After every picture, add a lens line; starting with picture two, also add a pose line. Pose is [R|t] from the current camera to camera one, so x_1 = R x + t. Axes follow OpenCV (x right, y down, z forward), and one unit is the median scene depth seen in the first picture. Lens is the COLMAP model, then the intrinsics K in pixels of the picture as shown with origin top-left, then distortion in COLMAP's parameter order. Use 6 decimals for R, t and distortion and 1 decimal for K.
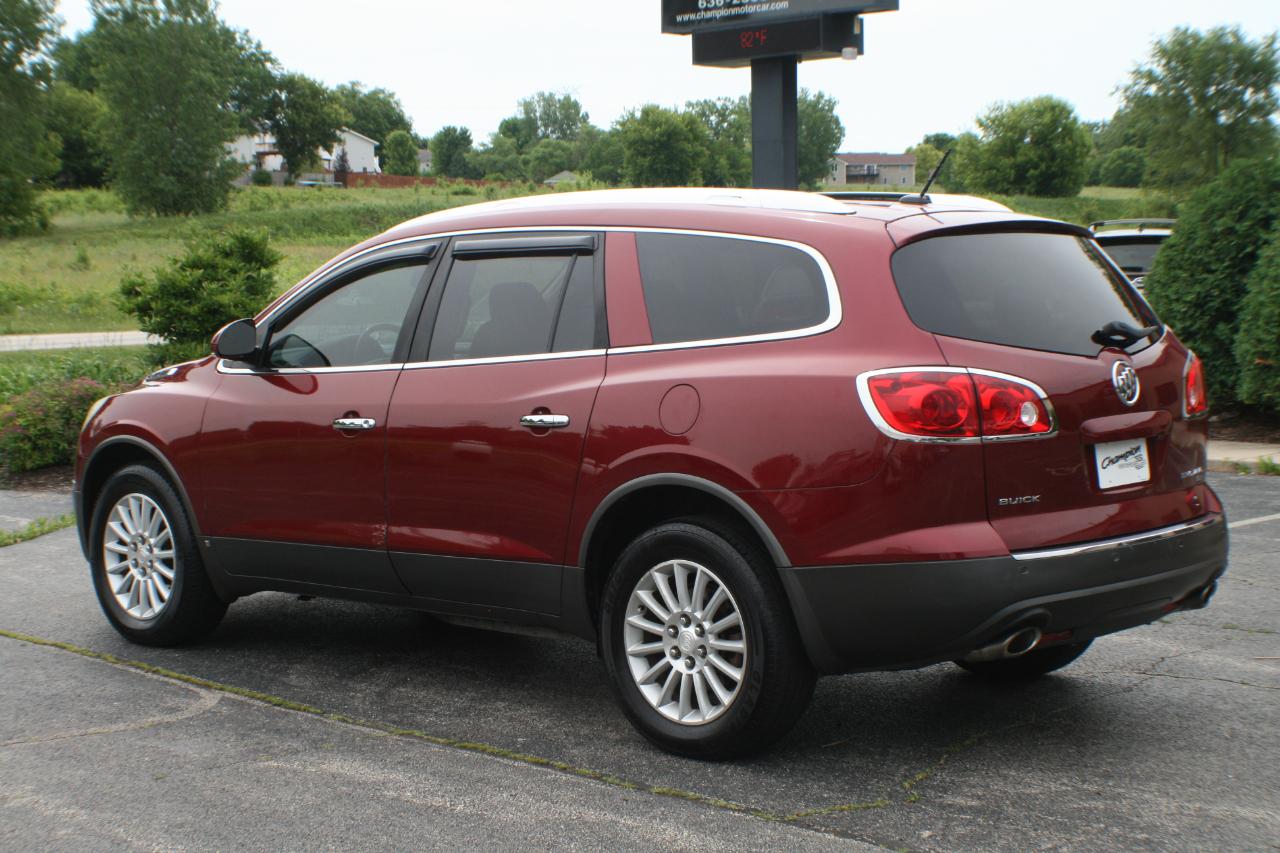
lens RADIAL K [[2178.5, 0, 650.2], [0, 2178.5, 496.6], [0, 0, 1]] dist [-0.143282, 0.000000]
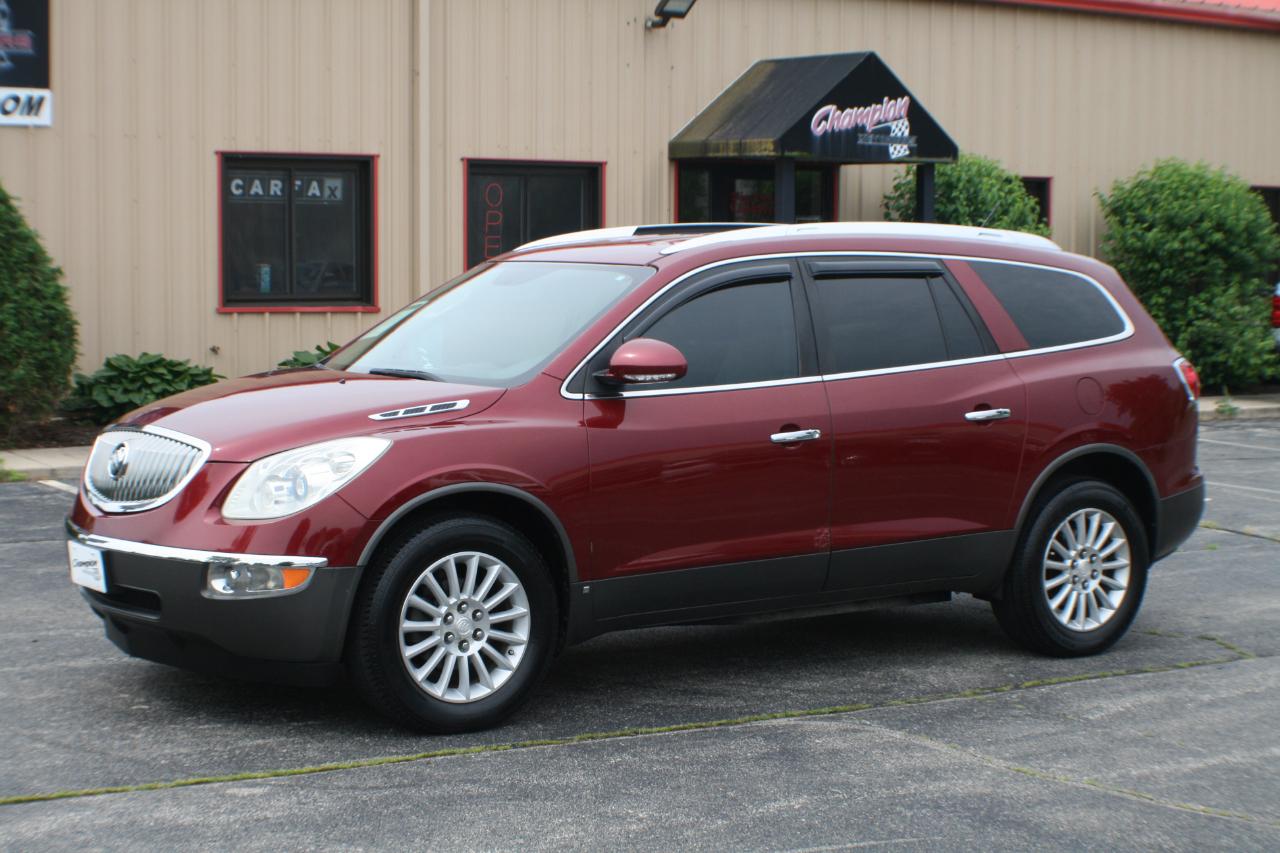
lens RADIAL K [[2178.5, 0, 642.5], [0, 2178.5, 436.8], [0, 0, 1]] dist [-0.143282, 0.000000]
pose [[0.208567, -0.063947, 0.975915, -0.535043], [0.088453, 0.995004, 0.046295, -0.040225], [-0.974000, 0.076667, 0.213182, 0.389484]]
